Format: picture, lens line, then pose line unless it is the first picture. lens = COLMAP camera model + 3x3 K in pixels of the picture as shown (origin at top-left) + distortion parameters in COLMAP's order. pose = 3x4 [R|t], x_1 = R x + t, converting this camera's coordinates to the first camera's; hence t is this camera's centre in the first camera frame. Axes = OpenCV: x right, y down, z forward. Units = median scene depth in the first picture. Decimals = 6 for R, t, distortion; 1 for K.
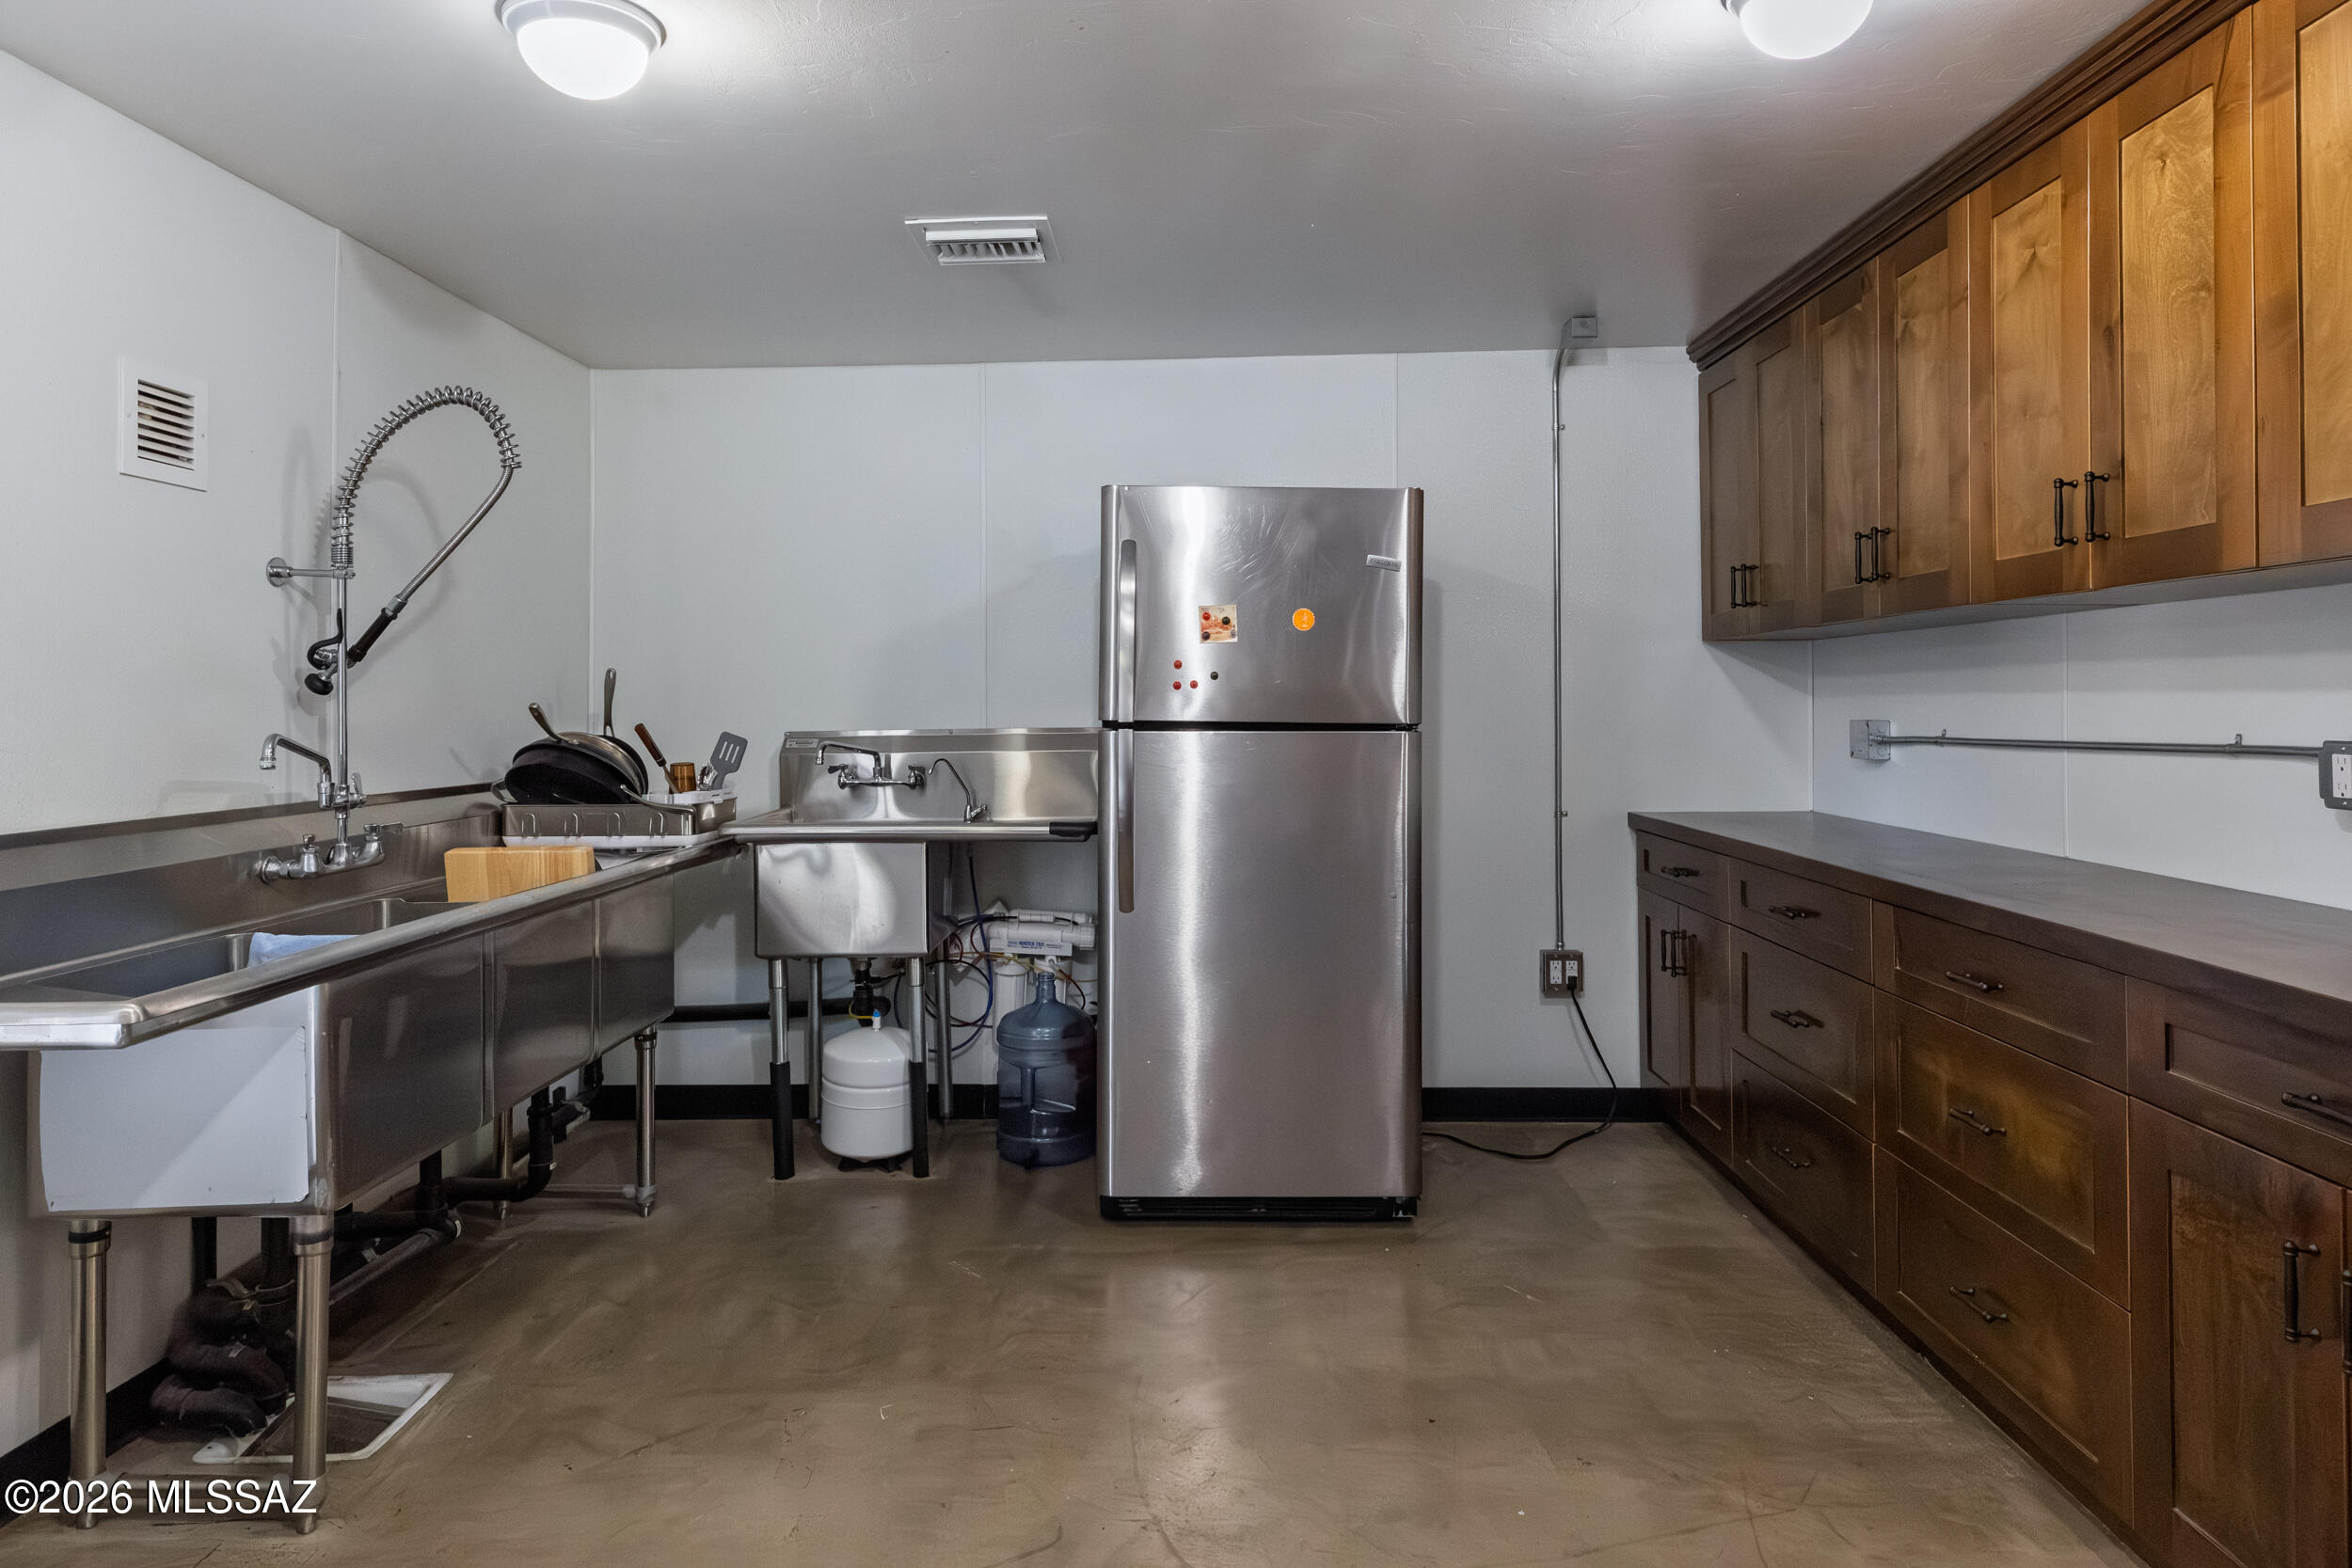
lens RADIAL K [[1432.1, 0, 1178.1], [0, 1432.1, 688.8], [0, 0, 1]] dist [-0.000199, 0.000843]
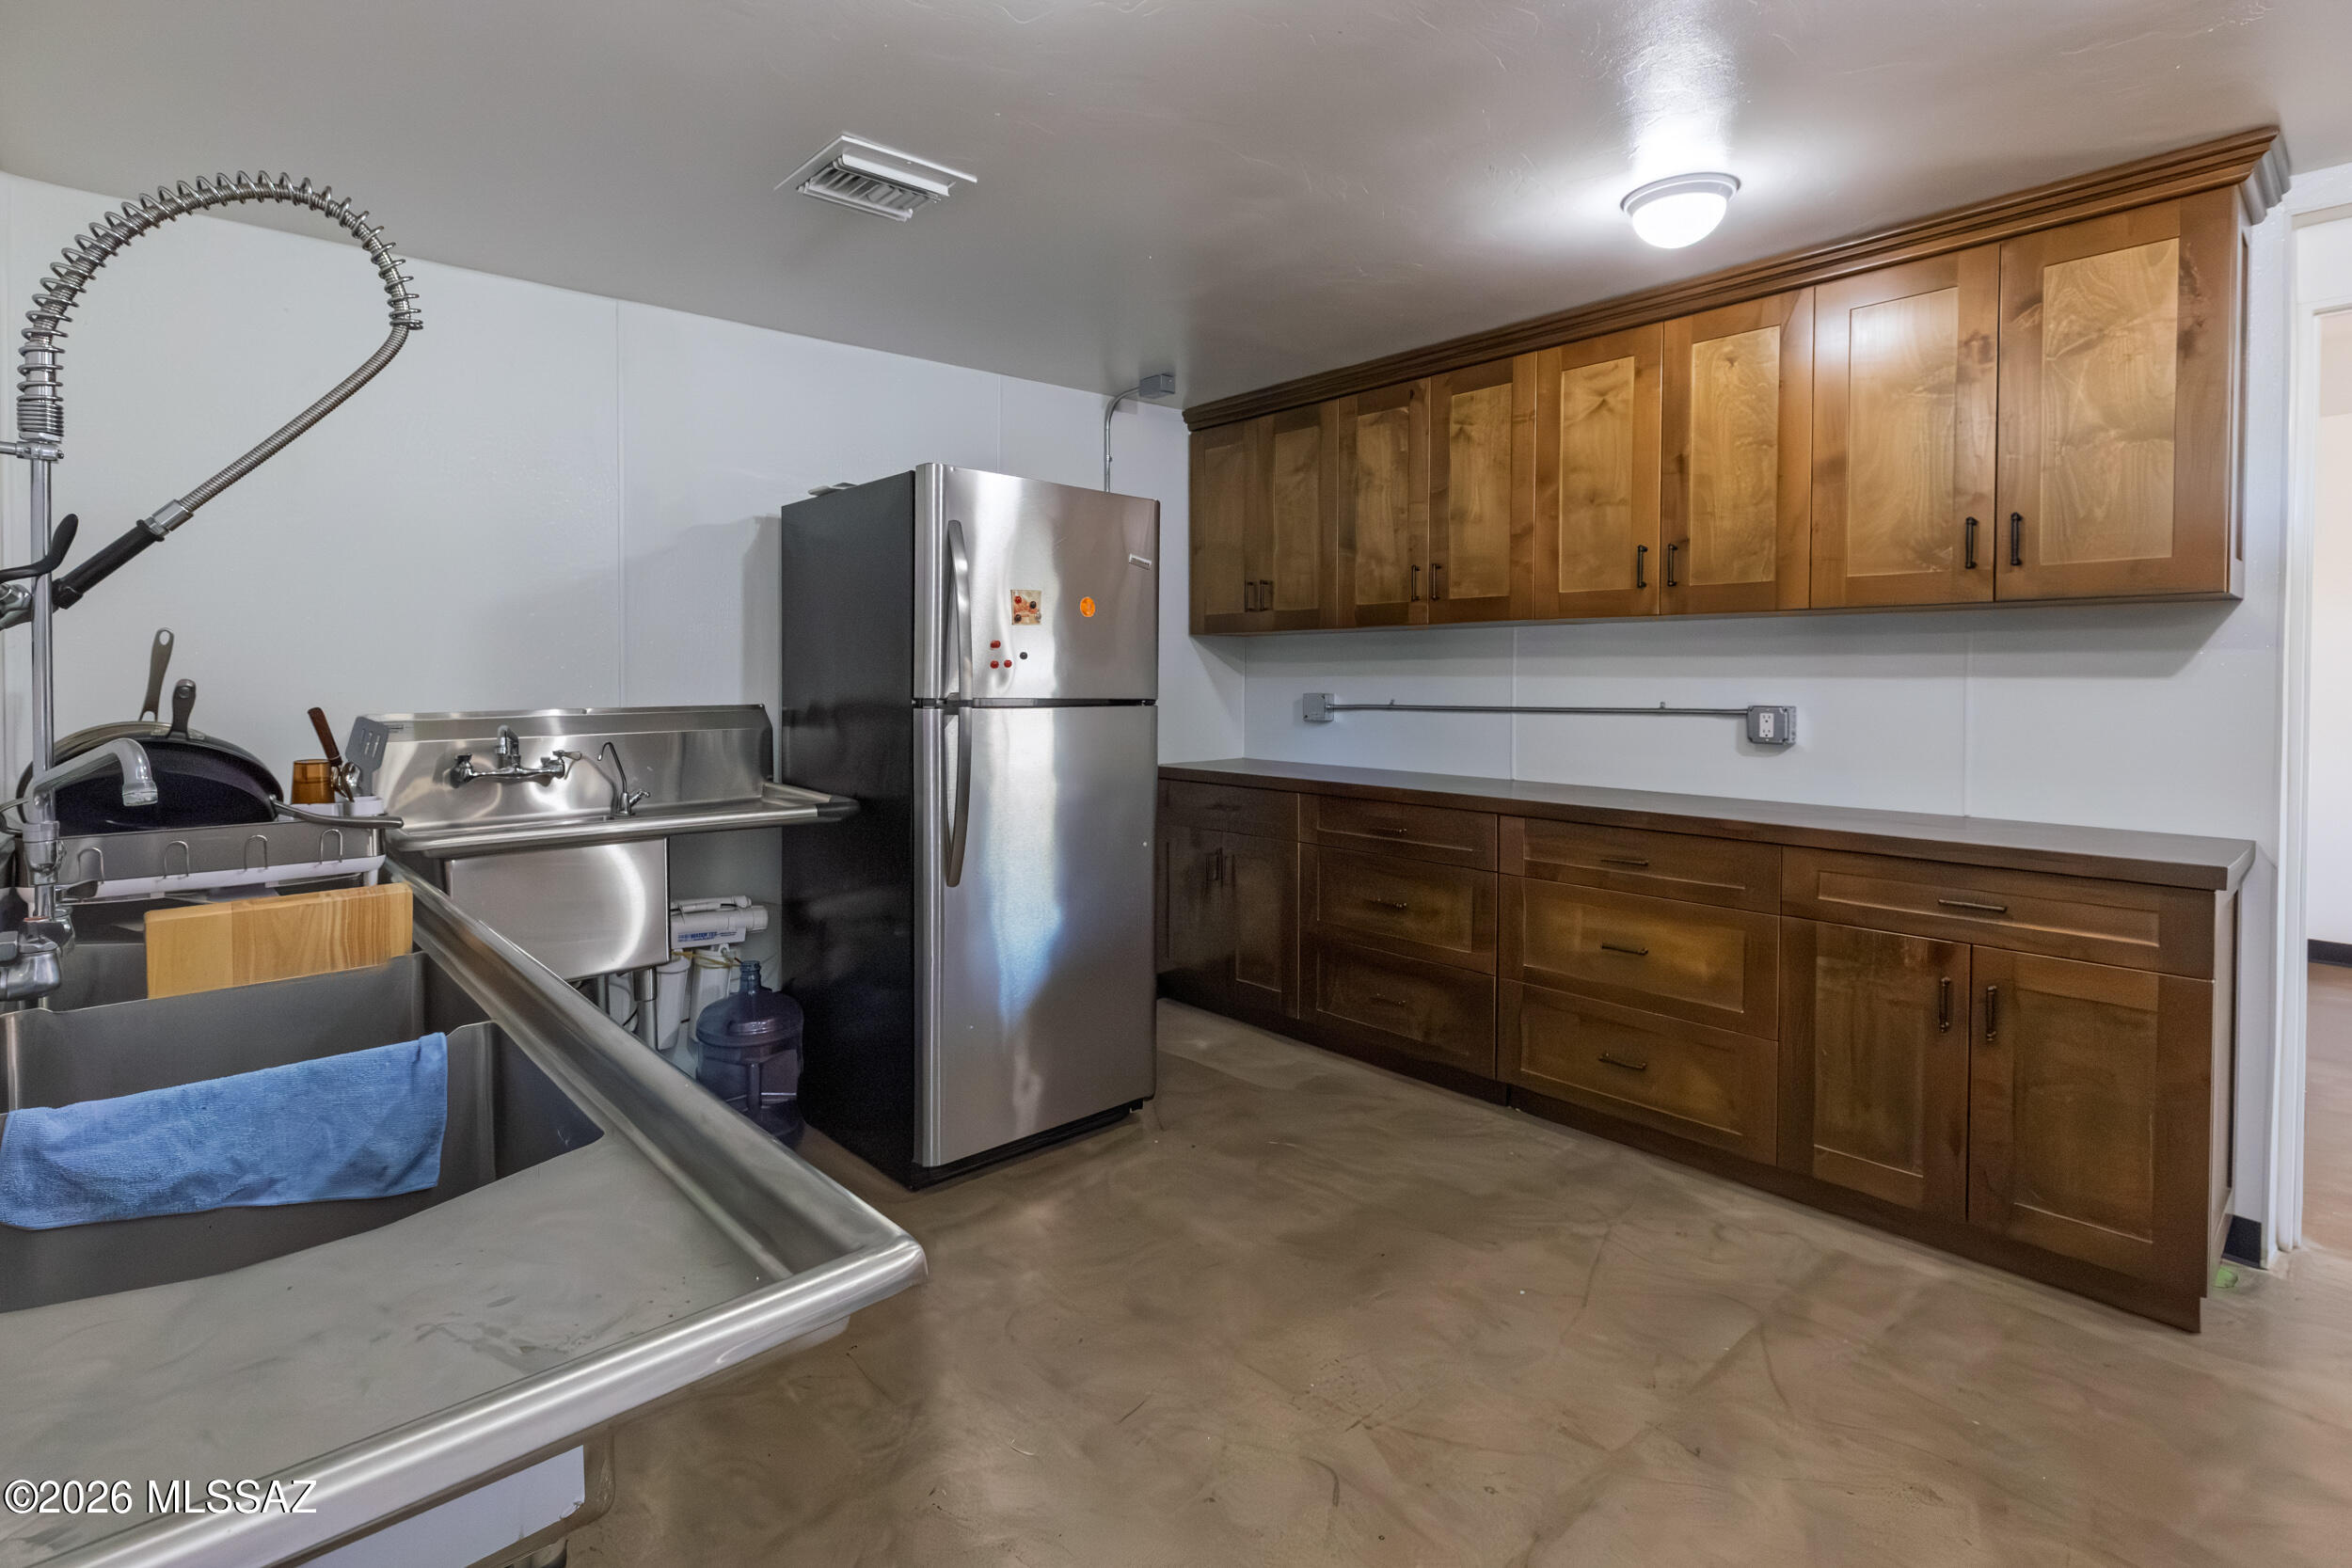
lens RADIAL K [[1133.9, 0, 1172.8], [0, 1133.9, 703.1], [0, 0, 1]] dist [0.015610, -0.000802]
pose [[0.733143, -0.010658, 0.679991, -0.514991], [-0.011522, 0.999539, 0.028089, 0.001037], [-0.679977, -0.028428, 0.732682, 0.329631]]
